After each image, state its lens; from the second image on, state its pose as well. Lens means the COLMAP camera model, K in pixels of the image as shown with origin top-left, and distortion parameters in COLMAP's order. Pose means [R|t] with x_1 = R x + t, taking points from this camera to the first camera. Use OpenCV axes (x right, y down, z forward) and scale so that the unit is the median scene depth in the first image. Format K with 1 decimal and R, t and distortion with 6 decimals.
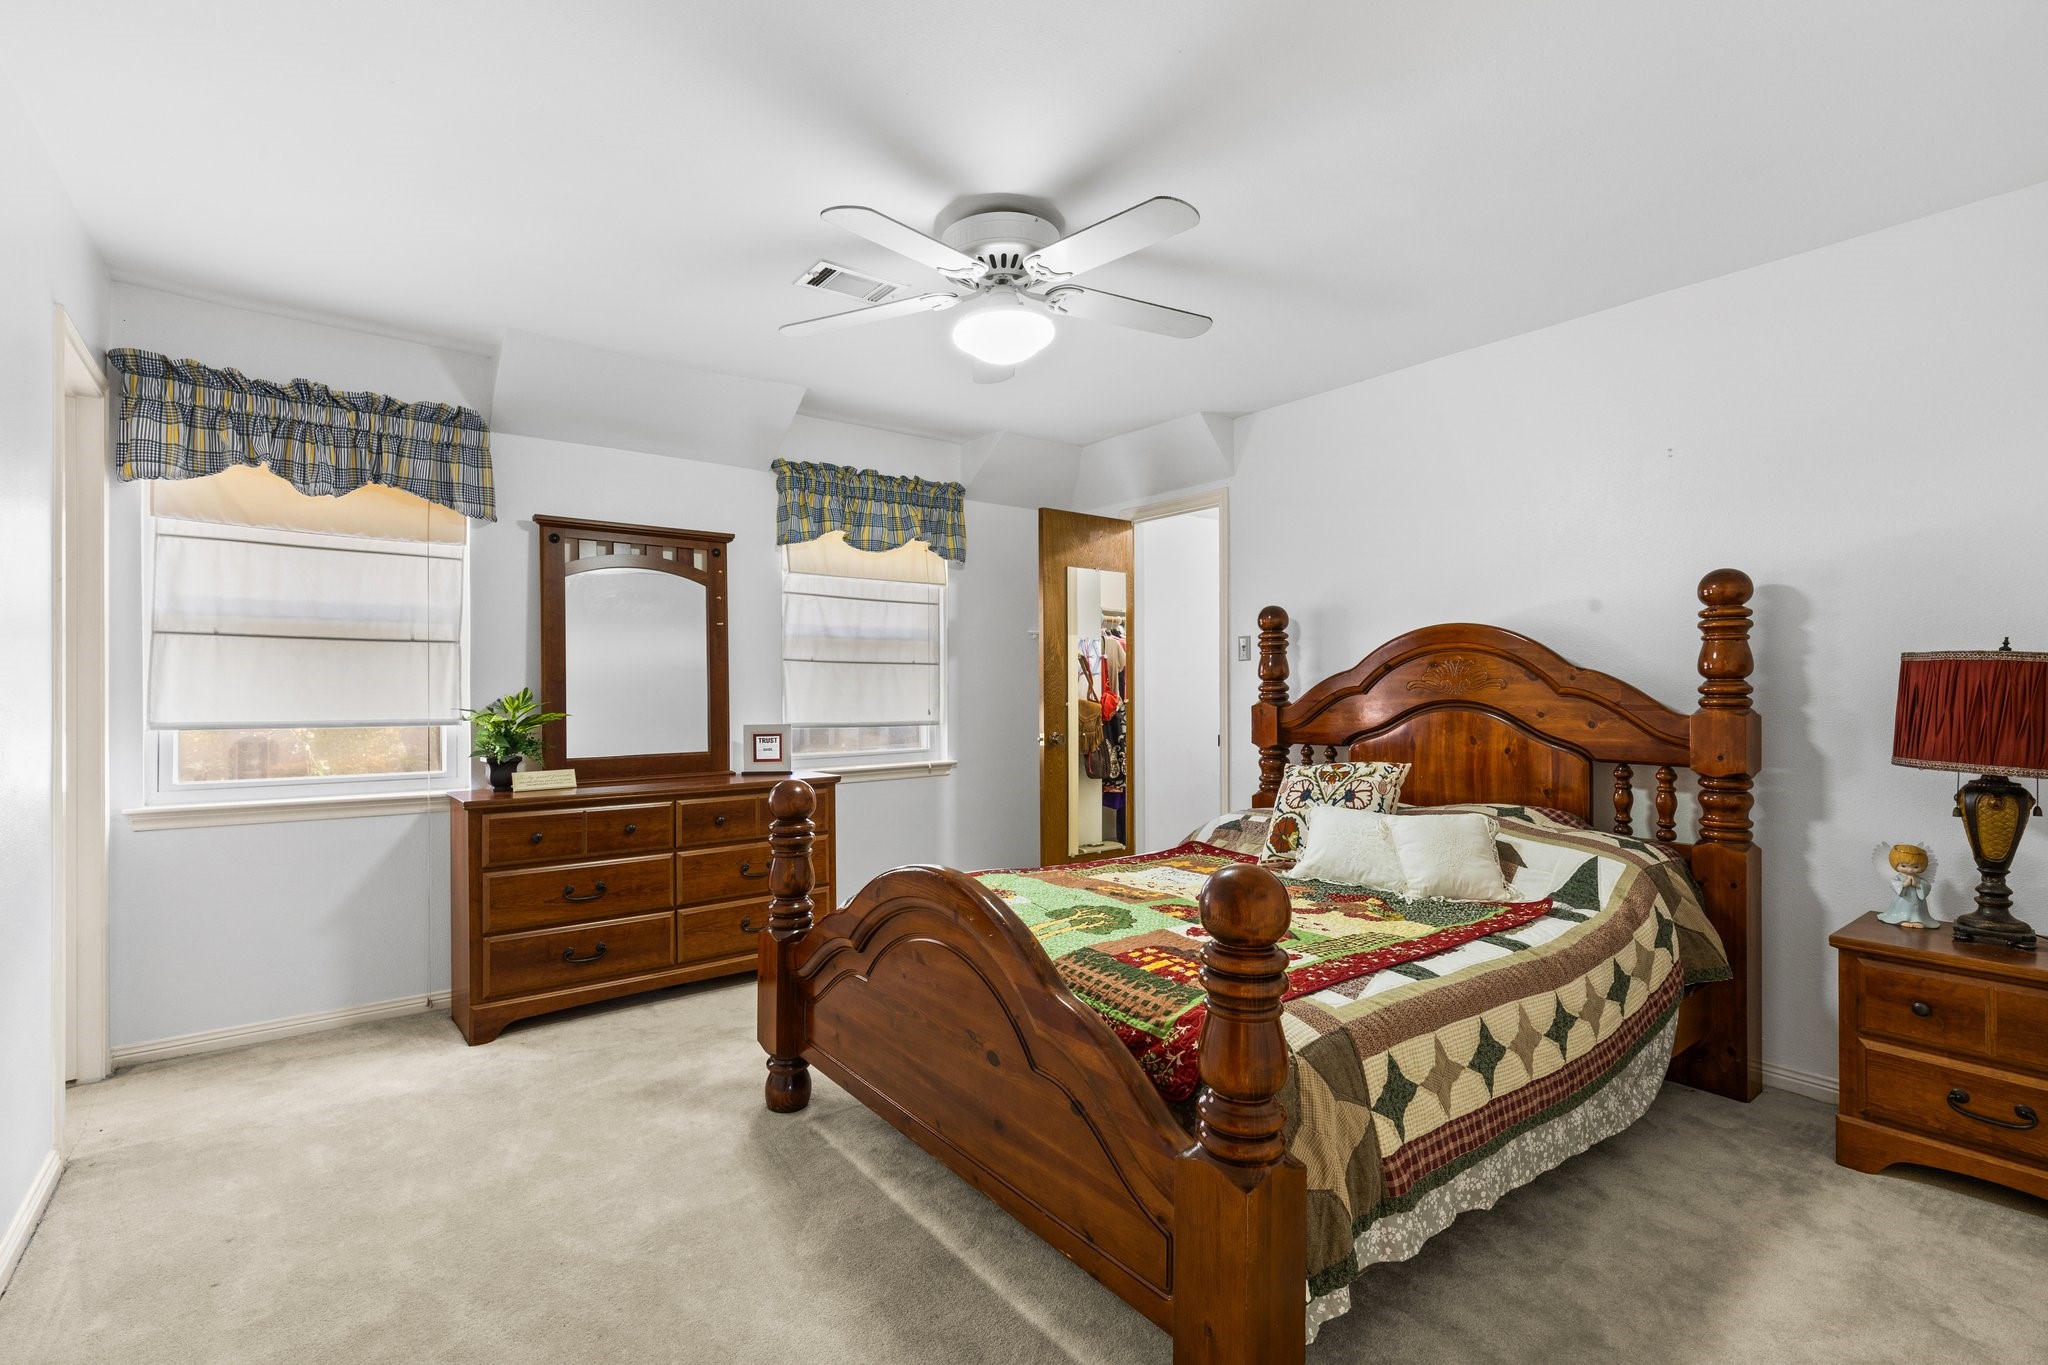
lens RADIAL K [[934.3, 0, 1012.3], [0, 934.3, 682.5], [0, 0, 1]] dist [0.003186, -0.000515]
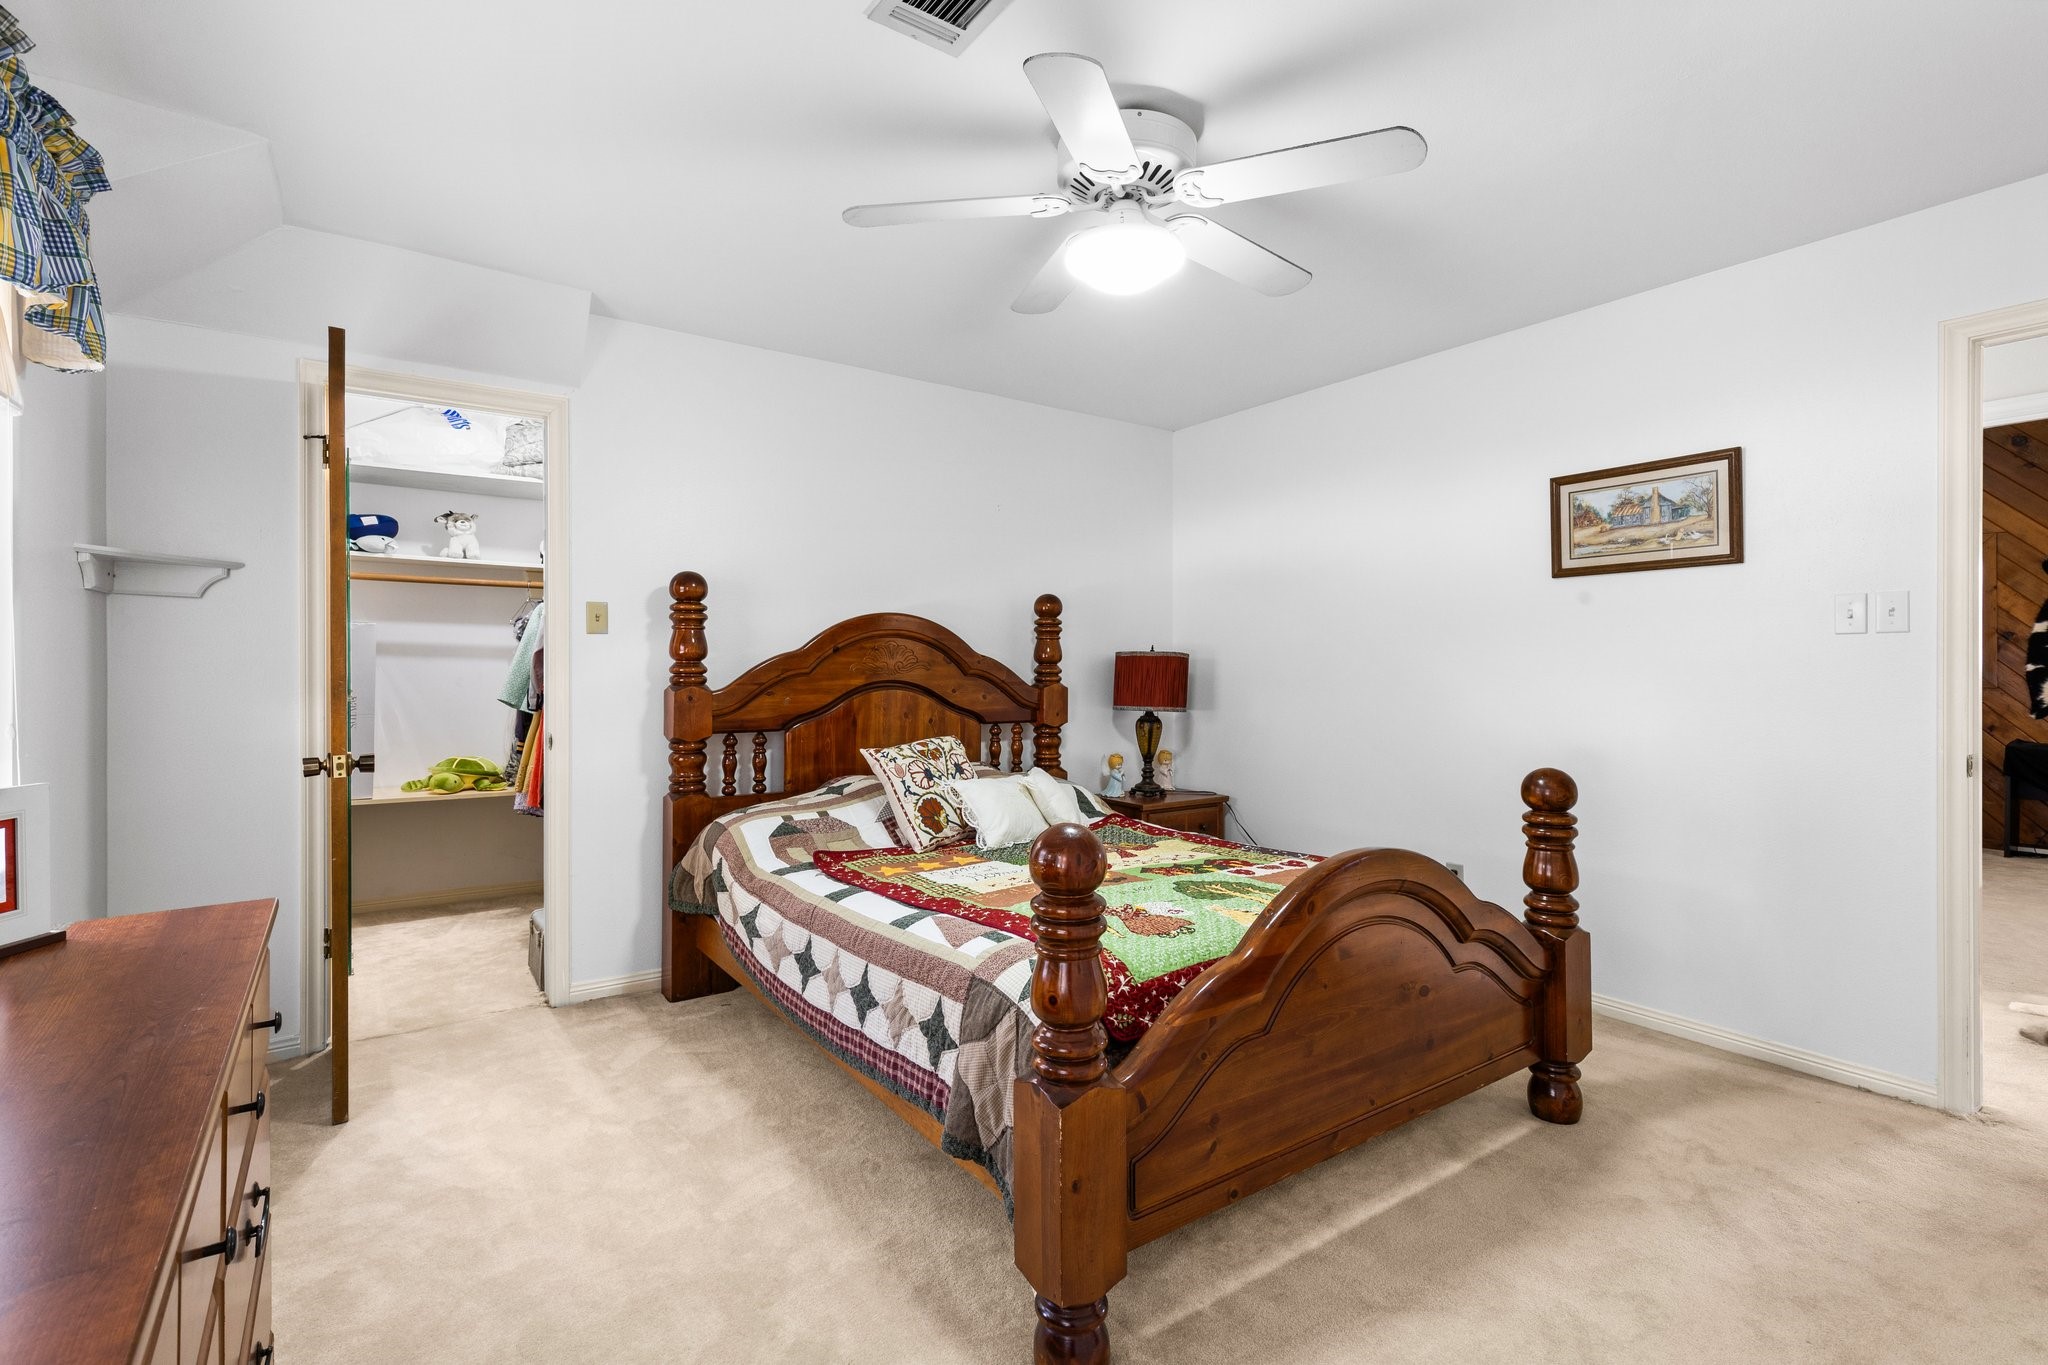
lens RADIAL K [[934.3, 0, 1019.9], [0, 934.3, 671.2], [0, 0, 1]] dist [0.003186, -0.000515]
pose [[0.027189, -0.003636, 0.999624, -0.762379], [-0.006443, 0.999972, 0.003812, 0.002345], [-0.999610, -0.006544, 0.027165, 0.938226]]
